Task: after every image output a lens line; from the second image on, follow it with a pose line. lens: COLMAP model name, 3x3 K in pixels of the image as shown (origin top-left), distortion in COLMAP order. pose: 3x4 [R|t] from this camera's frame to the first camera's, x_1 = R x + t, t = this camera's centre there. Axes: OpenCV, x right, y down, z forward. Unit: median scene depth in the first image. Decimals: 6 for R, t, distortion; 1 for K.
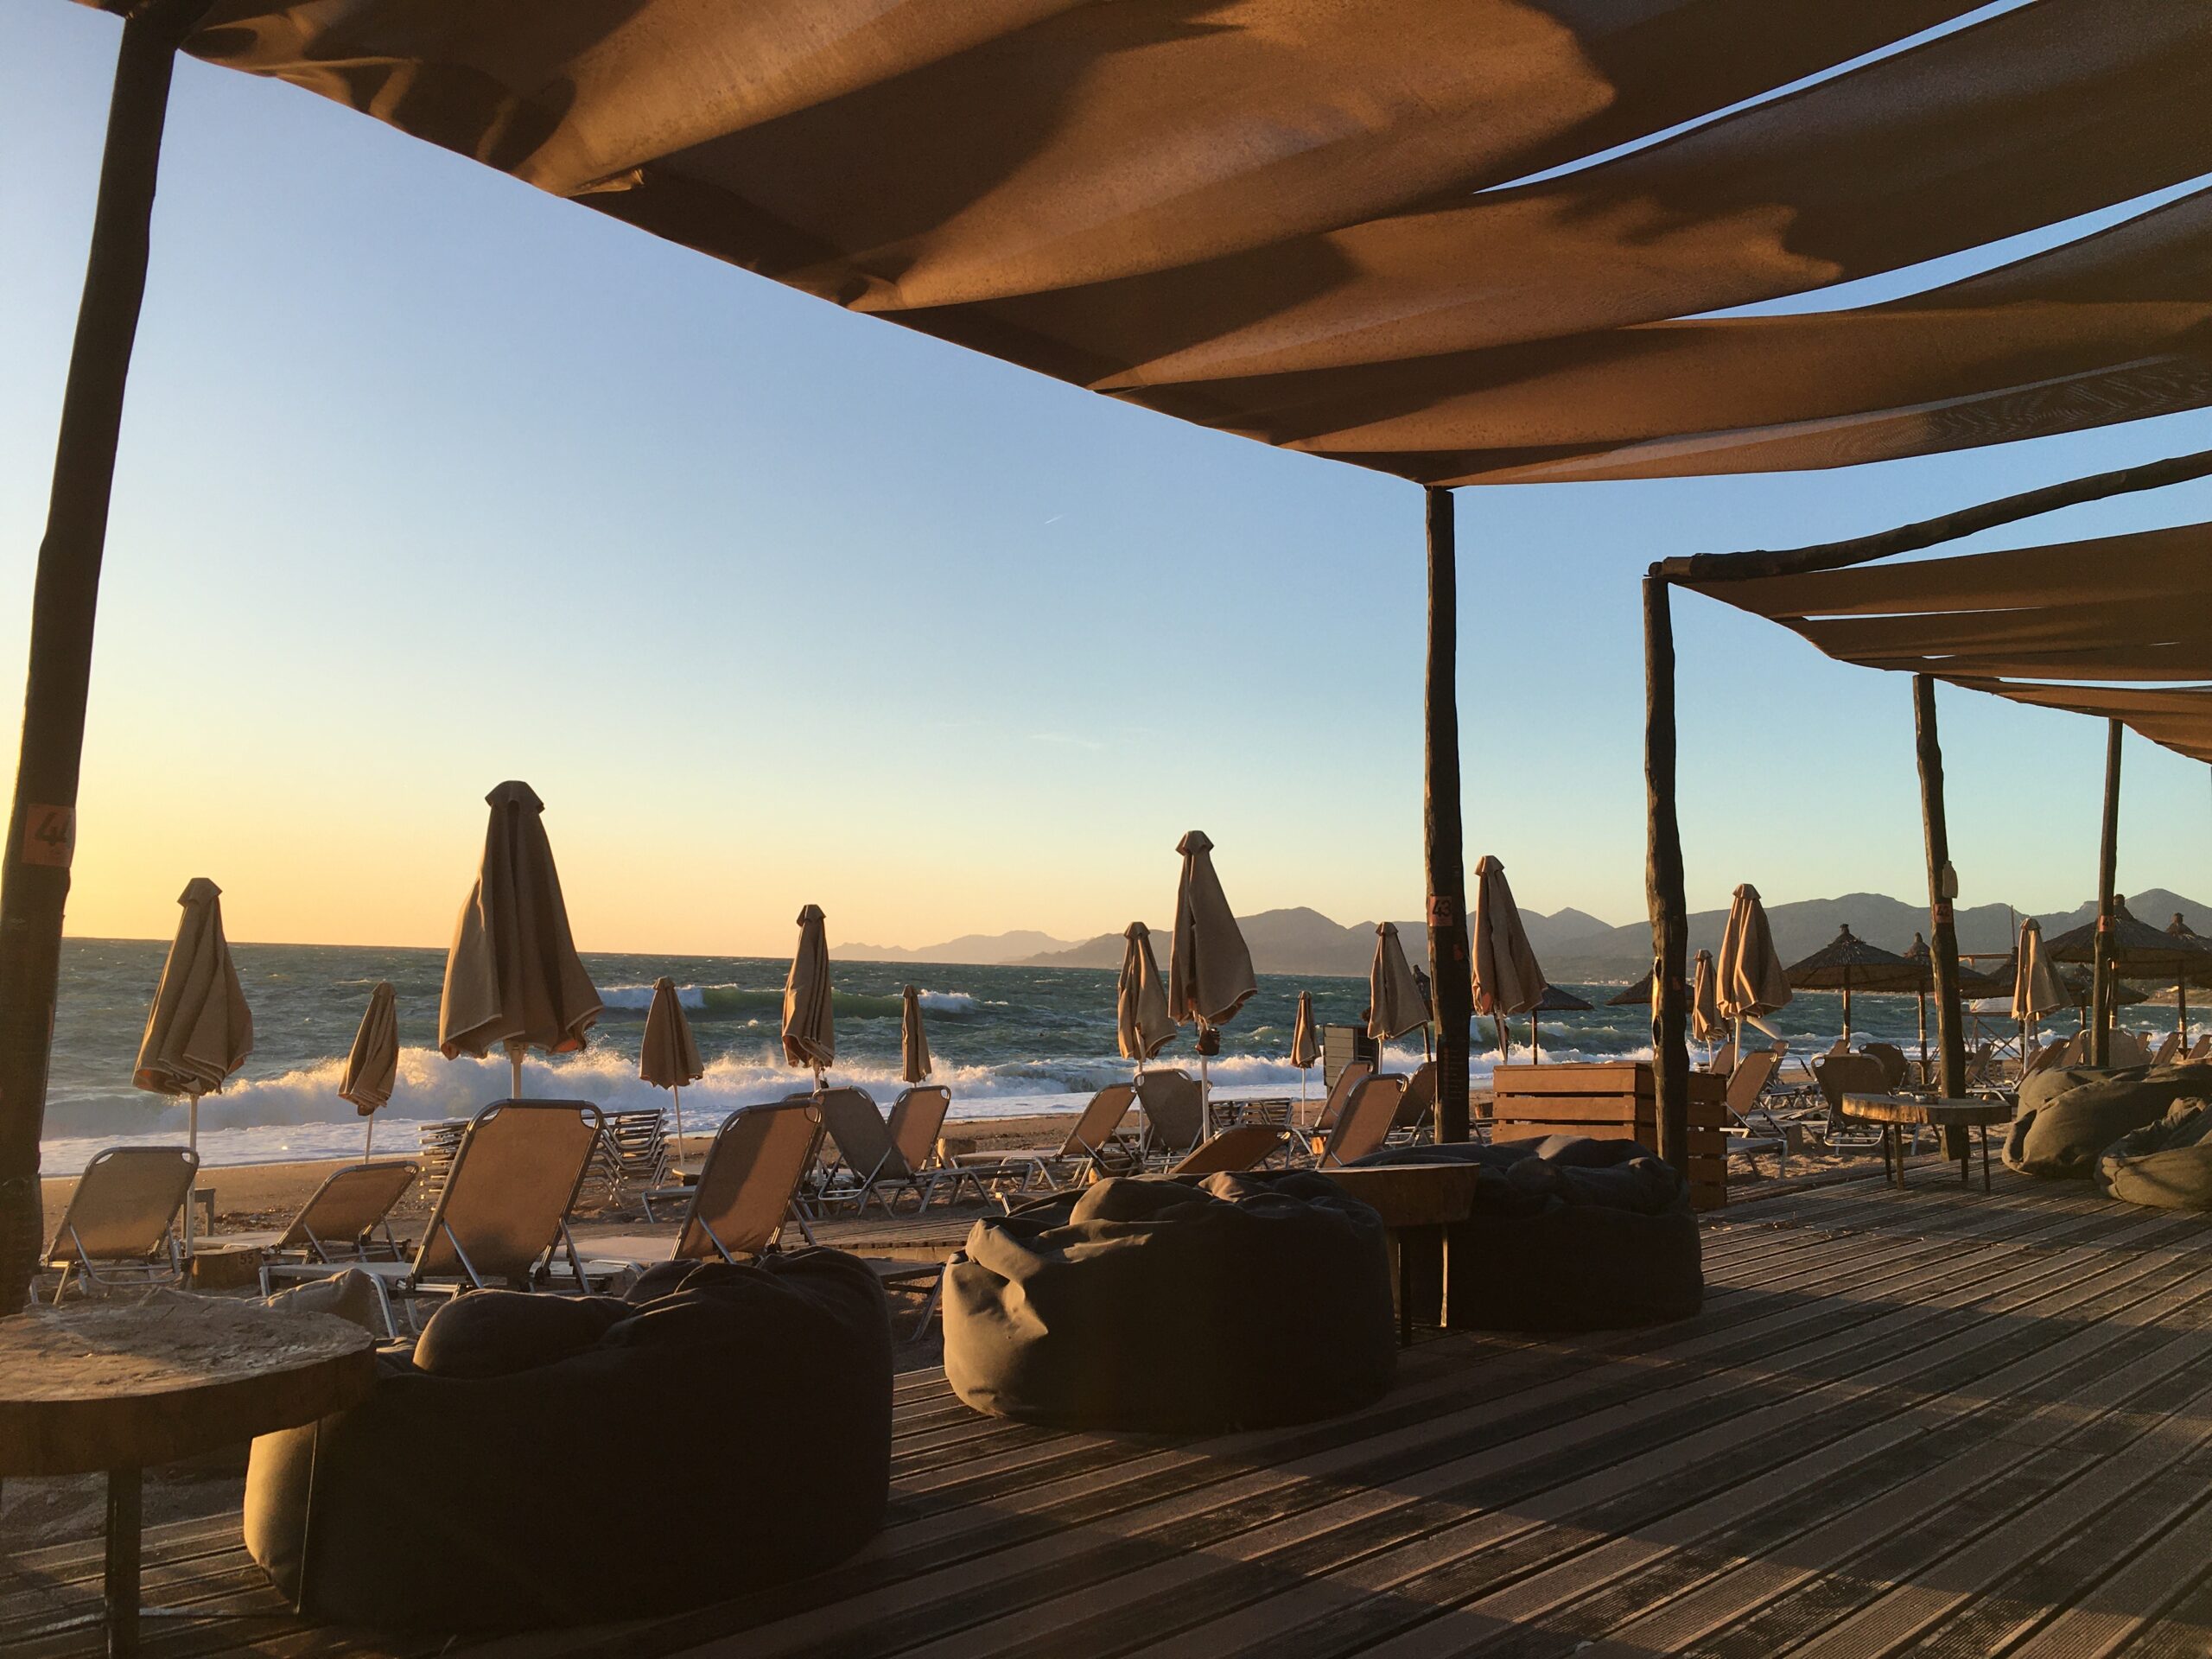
lens RADIAL K [[1841.2, 0, 1106.8], [0, 1841.2, 818.6], [0, 0, 1]] dist [0.089049, -0.129792]
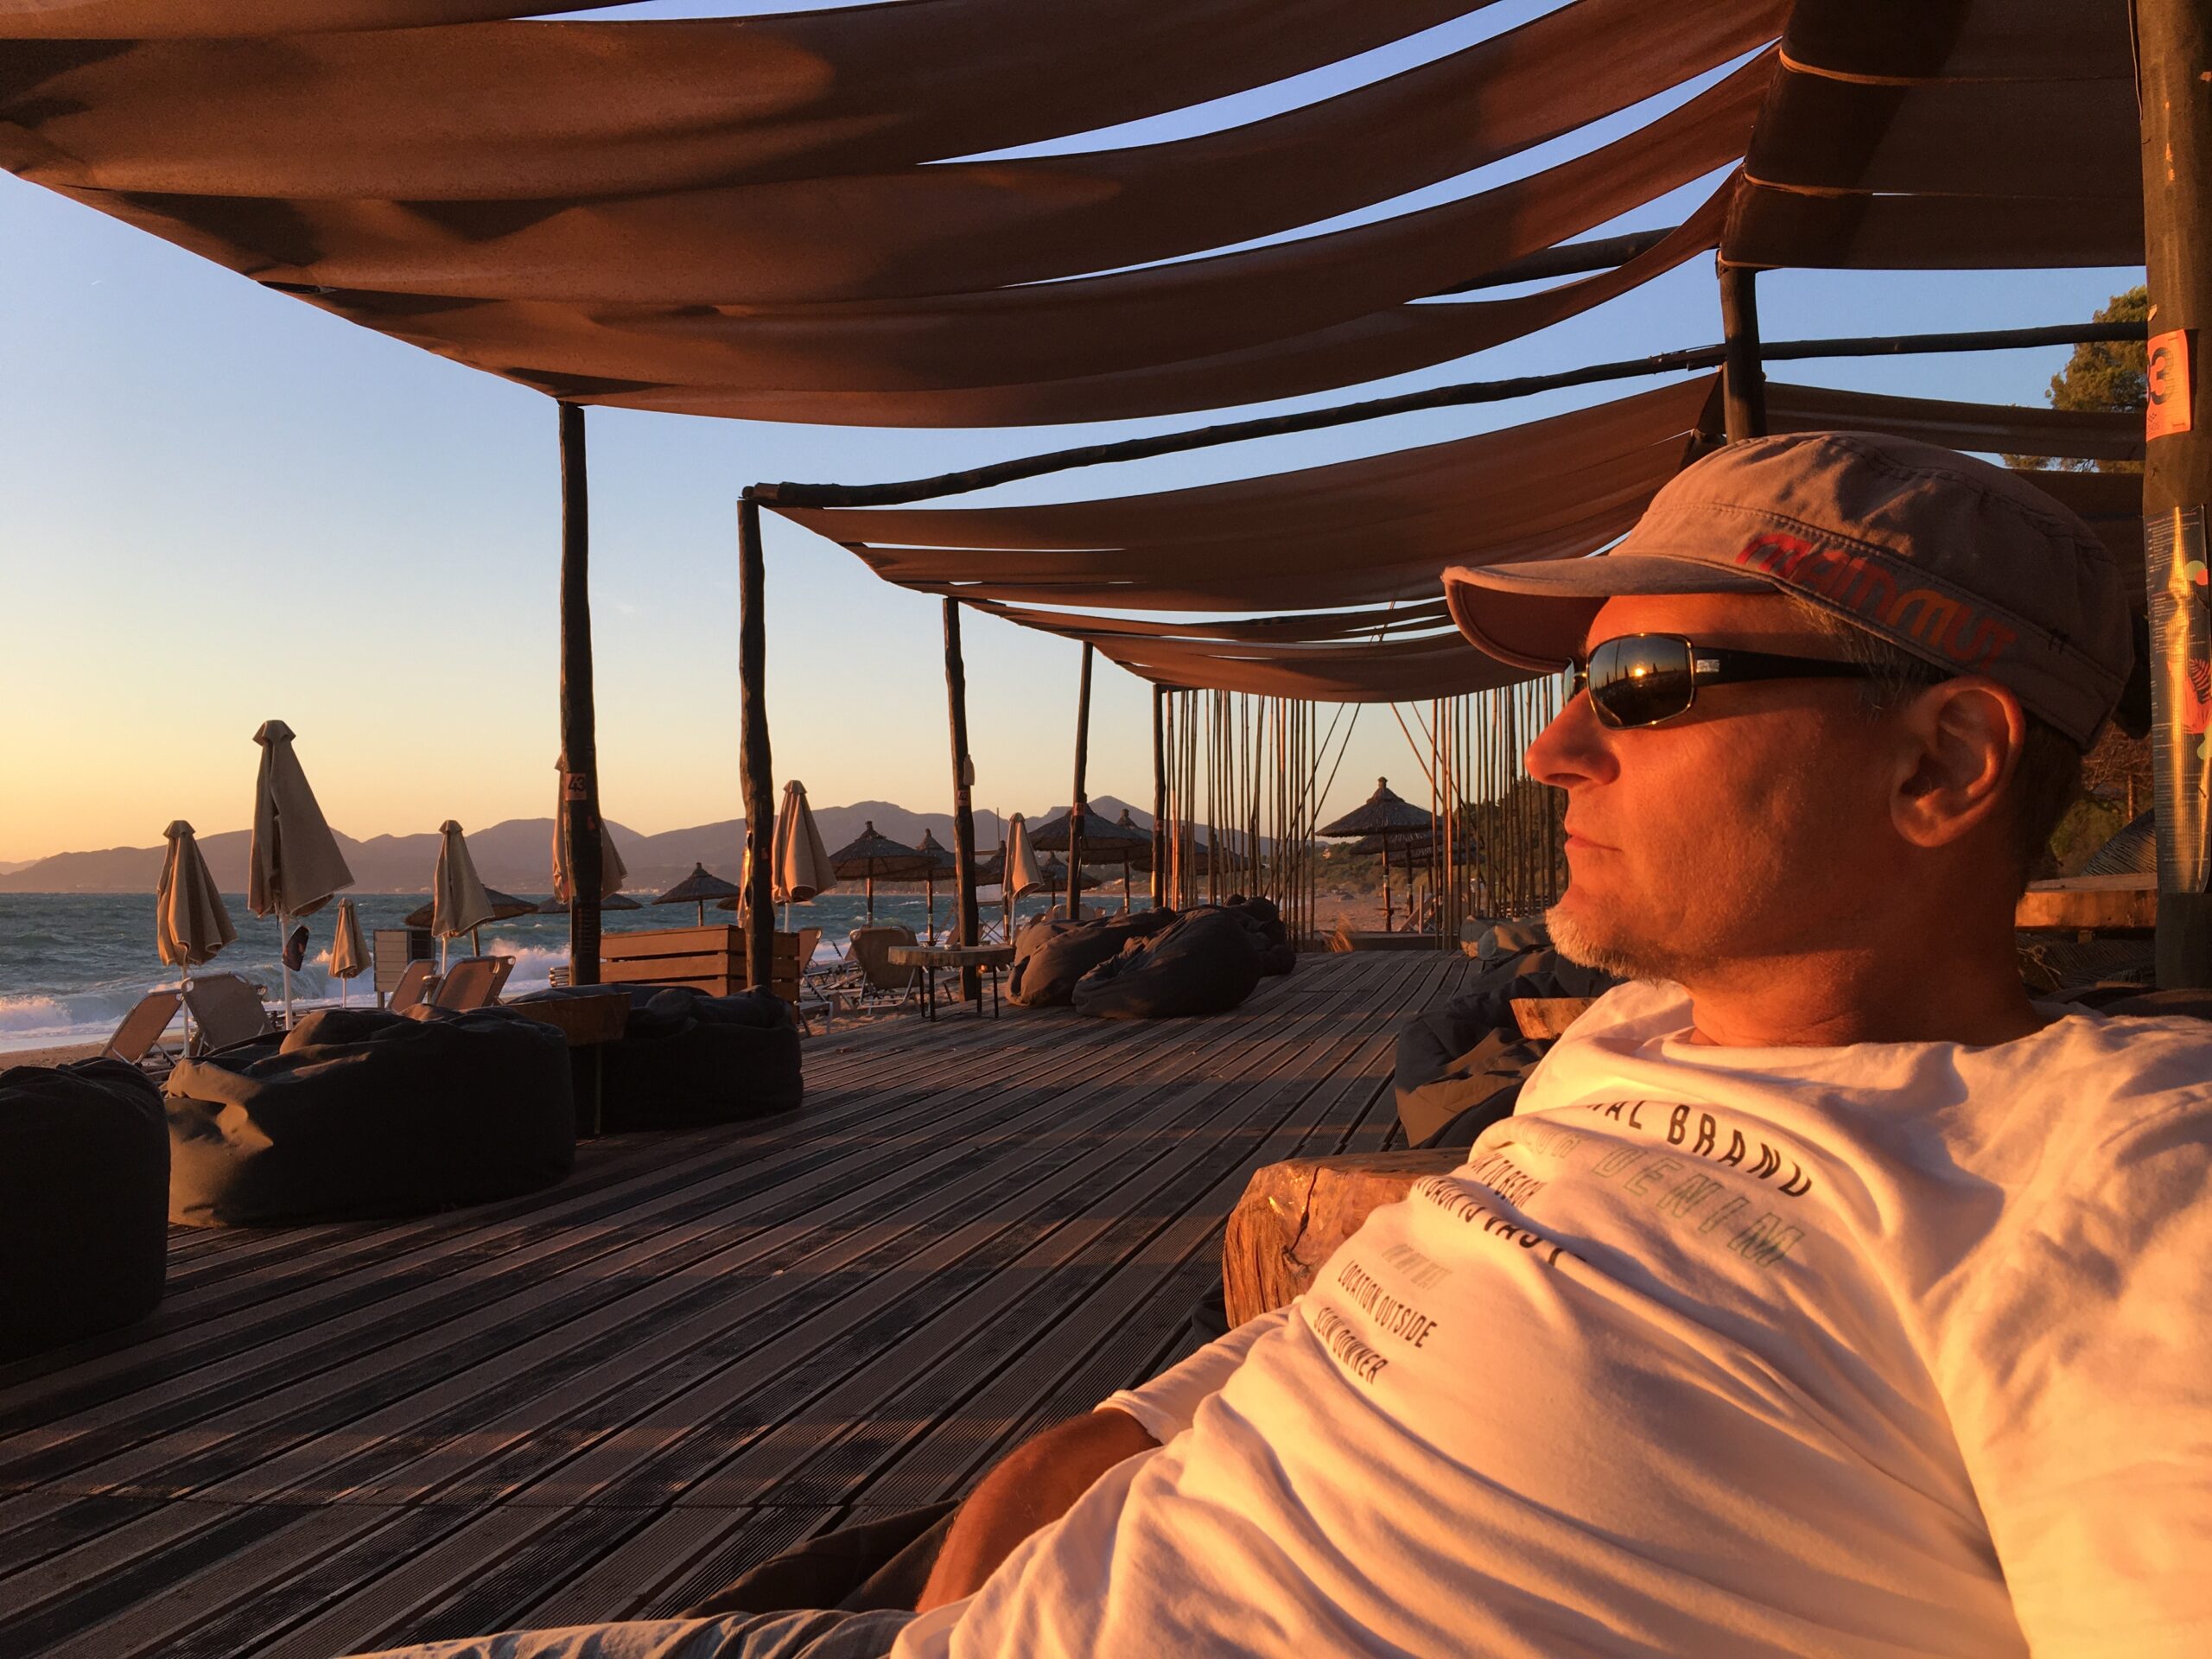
lens RADIAL K [[1841.2, 0, 1106.8], [0, 1841.2, 818.6], [0, 0, 1]] dist [0.089049, -0.129792]
pose [[0.871925, -0.011436, 0.489505, -0.072353], [-0.012480, 0.998883, 0.045566, 0.011678], [-0.489480, -0.045839, 0.870809, -0.111920]]
